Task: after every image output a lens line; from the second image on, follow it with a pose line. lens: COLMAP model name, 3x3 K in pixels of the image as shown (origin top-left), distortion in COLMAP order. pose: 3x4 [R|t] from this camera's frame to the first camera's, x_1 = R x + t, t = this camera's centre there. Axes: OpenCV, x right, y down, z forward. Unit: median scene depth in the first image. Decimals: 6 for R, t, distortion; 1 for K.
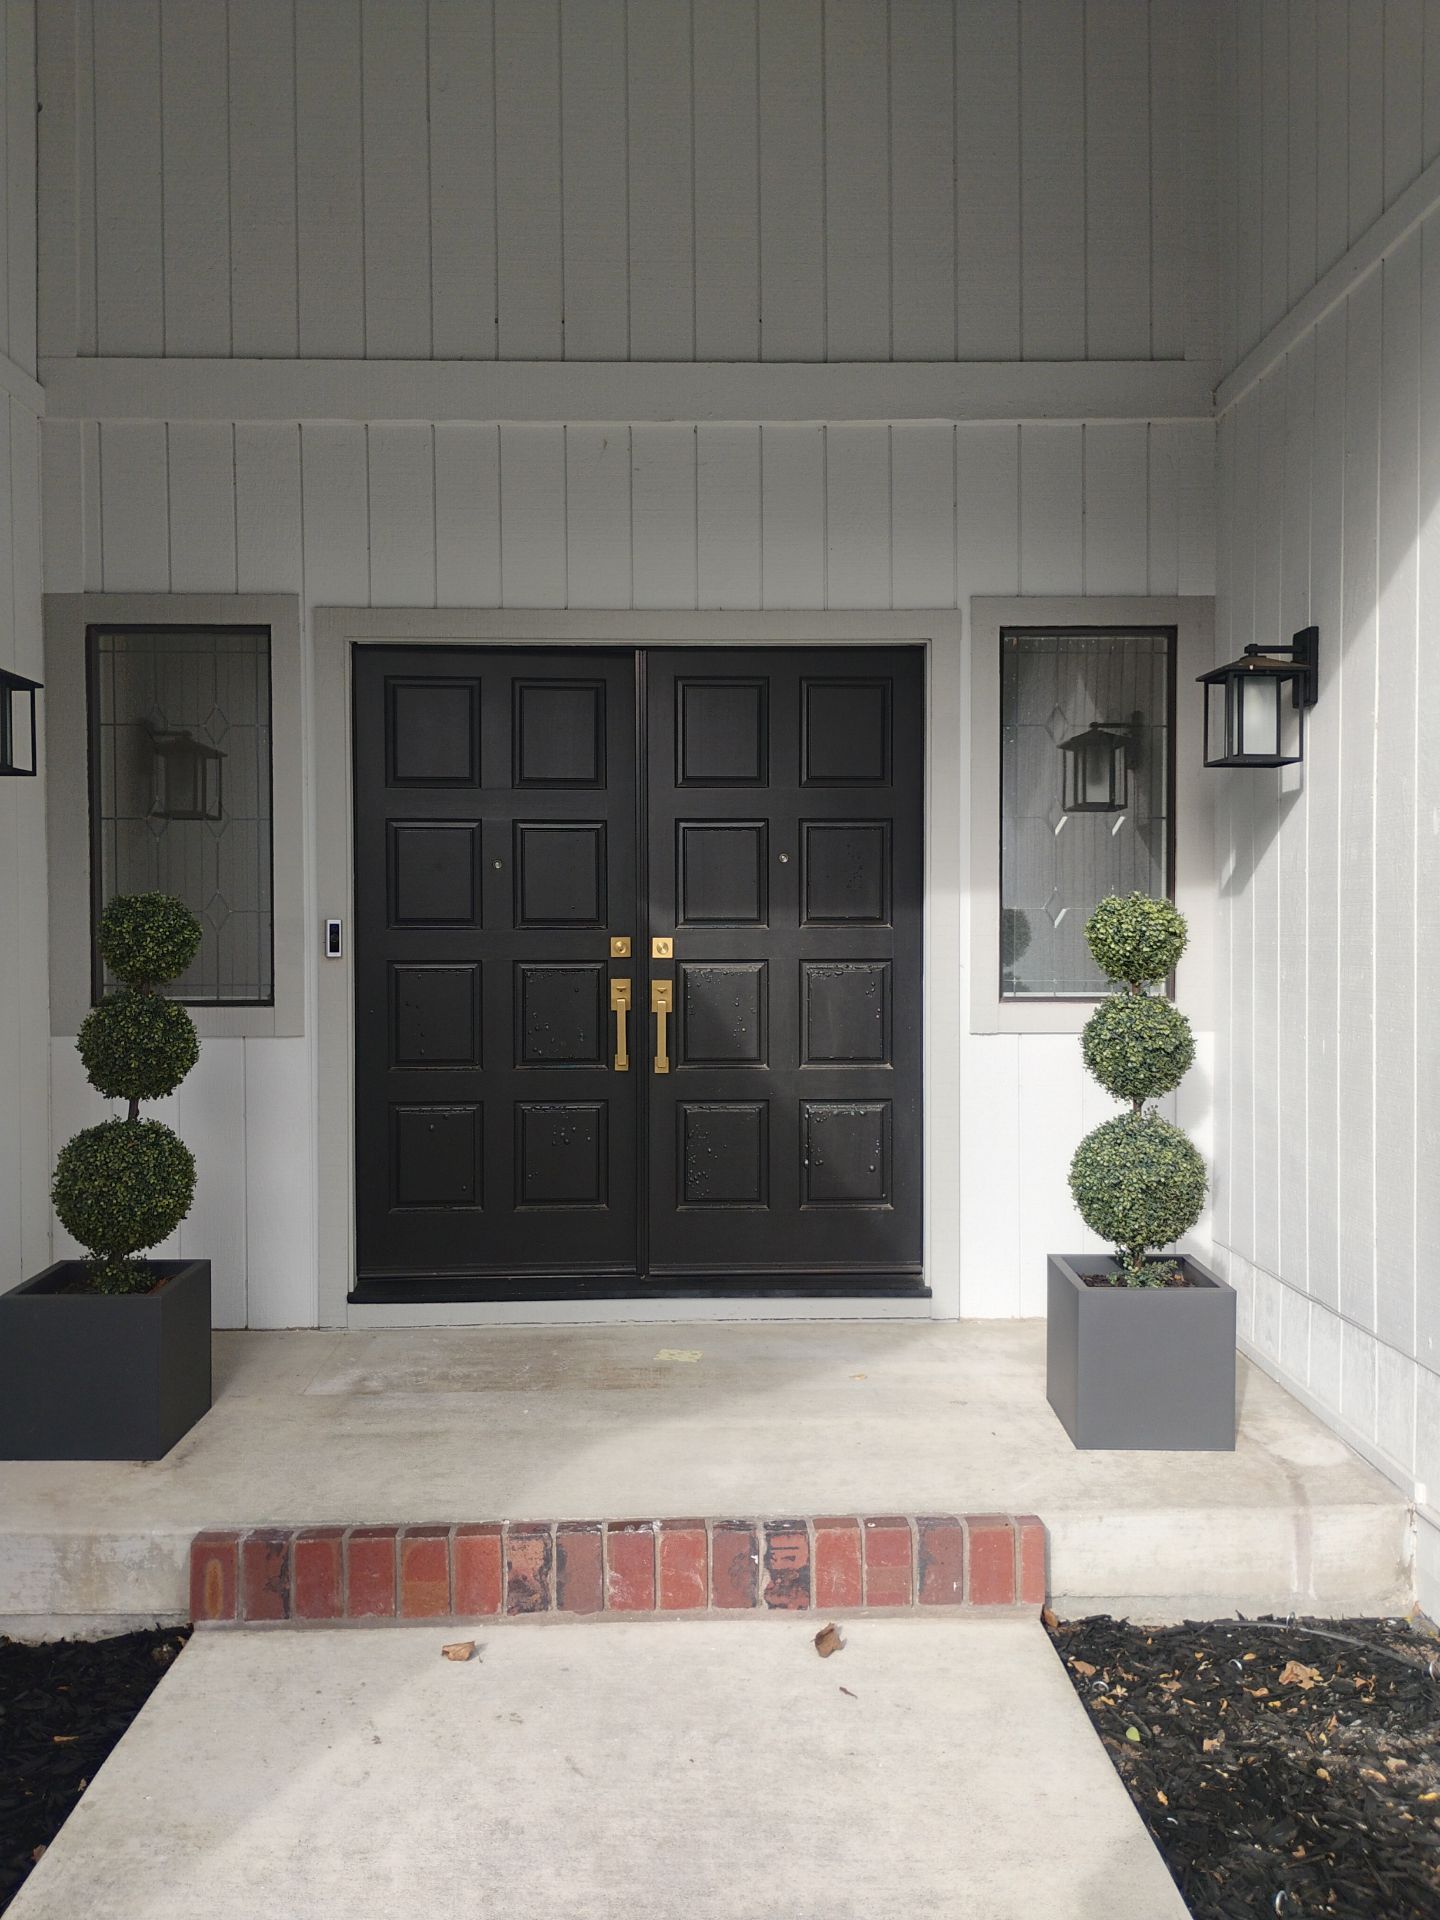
lens RADIAL K [[1518.1, 0, 730.5], [0, 1518.1, 956.7], [0, 0, 1]] dist [0.012999, -0.003409]
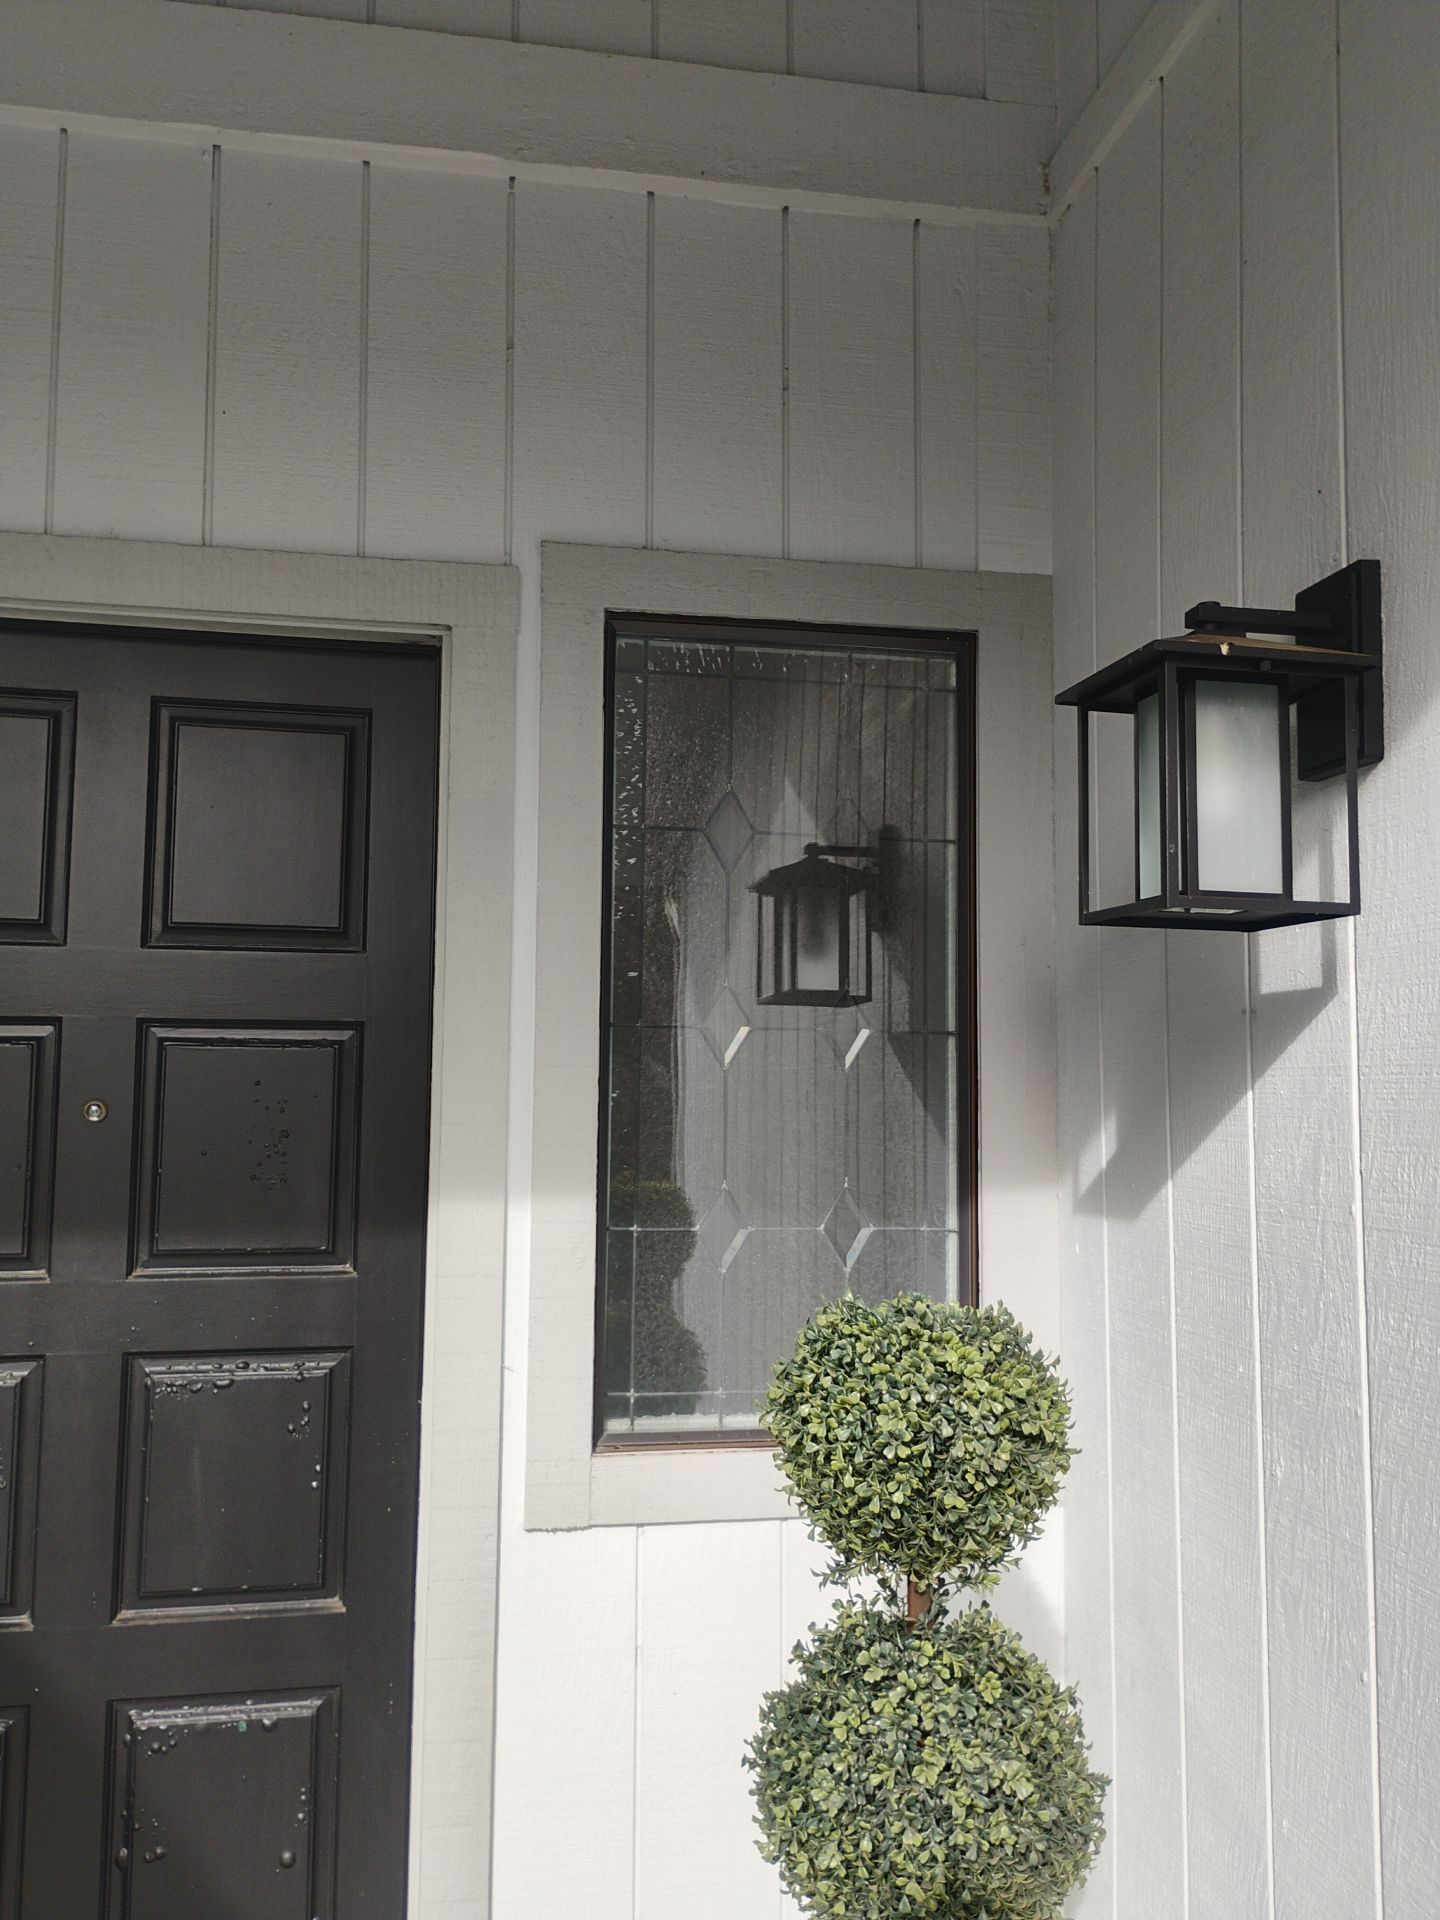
lens RADIAL K [[1762.4, 0, 717.3], [0, 1762.4, 960.8], [0, 0, 1]] dist [0.011423, 0.000000]
pose [[0.984698, 0.024729, 0.172508, 0.123123], [-0.006532, 0.994422, -0.105269, -0.057624], [-0.174149, 0.102532, 0.979367, 0.491877]]
